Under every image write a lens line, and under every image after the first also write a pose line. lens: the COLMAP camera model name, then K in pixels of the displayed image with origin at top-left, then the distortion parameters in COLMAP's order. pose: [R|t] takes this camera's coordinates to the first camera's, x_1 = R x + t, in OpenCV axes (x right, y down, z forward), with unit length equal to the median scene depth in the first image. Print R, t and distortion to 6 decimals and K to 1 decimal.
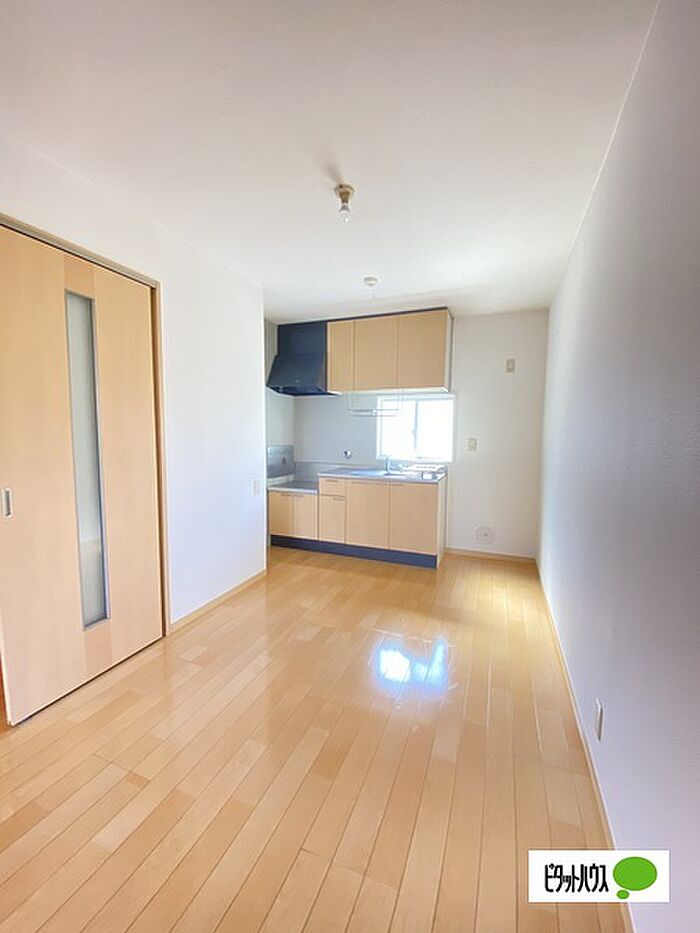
lens RADIAL K [[380.8, 0, 351.3], [0, 380.8, 467.9], [0, 0, 1]] dist [-0.002120, -0.000183]
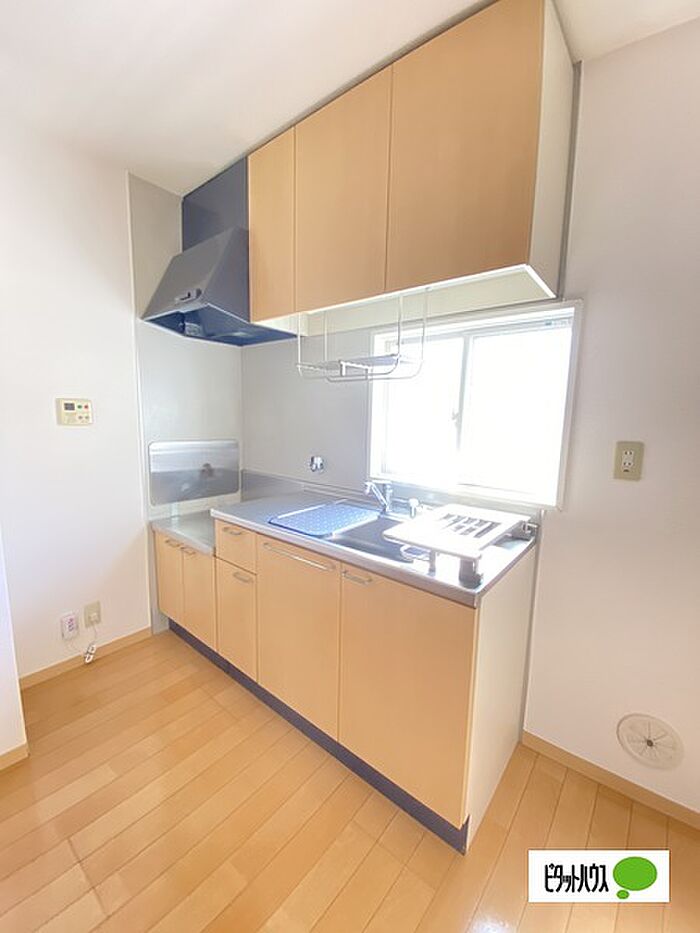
lens RADIAL K [[380.8, 0, 349.2], [0, 380.8, 466.6], [0, 0, 1]] dist [-0.002120, -0.000183]
pose [[0.954985, 0.055711, -0.291375, 0.181300], [-0.044127, 0.997958, 0.046183, -0.059940], [0.293352, -0.031246, 0.955494, 0.604750]]
